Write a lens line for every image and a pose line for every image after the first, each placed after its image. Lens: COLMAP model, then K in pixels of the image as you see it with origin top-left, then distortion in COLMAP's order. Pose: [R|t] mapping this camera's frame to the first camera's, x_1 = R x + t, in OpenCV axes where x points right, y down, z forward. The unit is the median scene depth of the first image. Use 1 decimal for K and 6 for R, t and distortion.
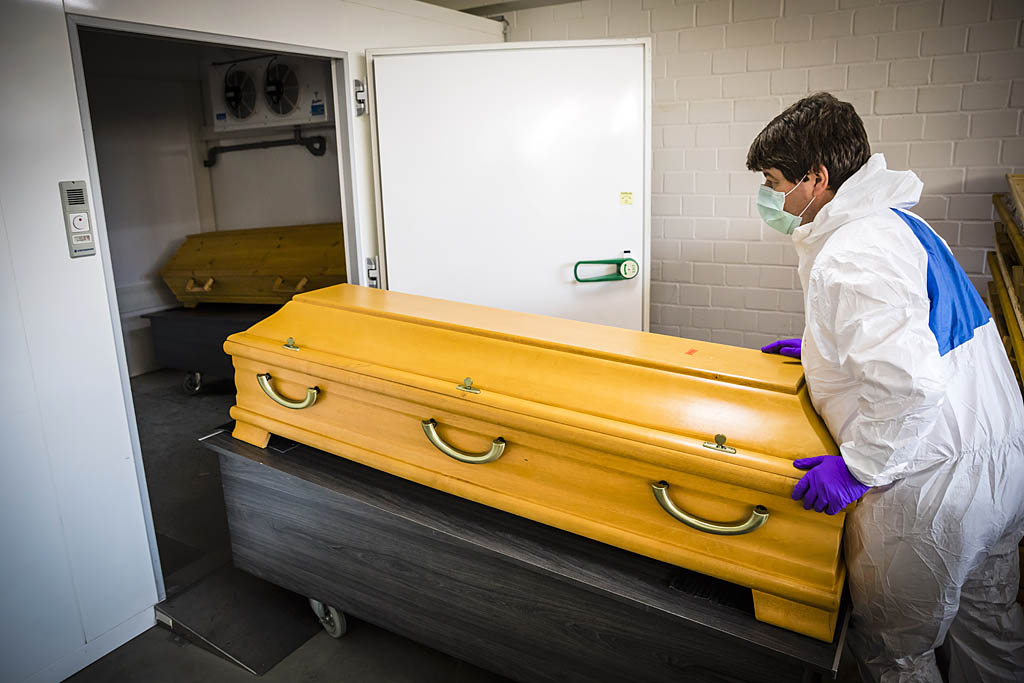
lens RADIAL K [[729.4, 0, 510.8], [0, 729.4, 341.2], [0, 0, 1]] dist [-0.041821, -0.001434]
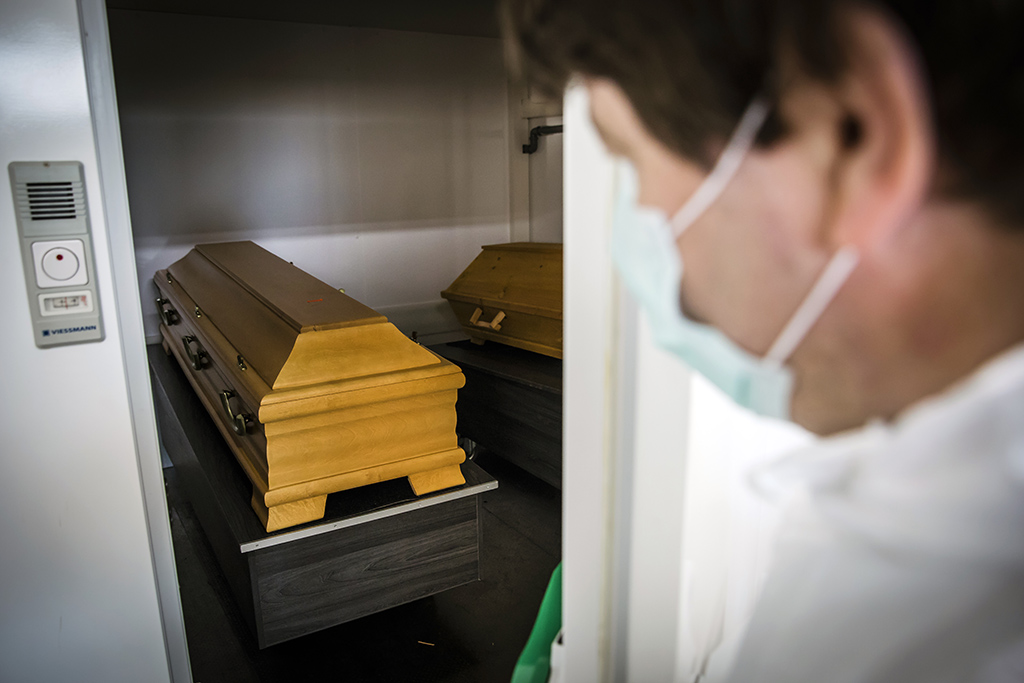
lens RADIAL K [[729.4, 0, 513.0], [0, 729.4, 340.4], [0, 0, 1]] dist [-0.041821, -0.001434]
pose [[0.892229, 0.119695, -0.435431, -0.127149], [-0.117959, 0.992530, 0.031130, -0.109627], [0.435904, 0.023587, 0.899684, 0.496601]]
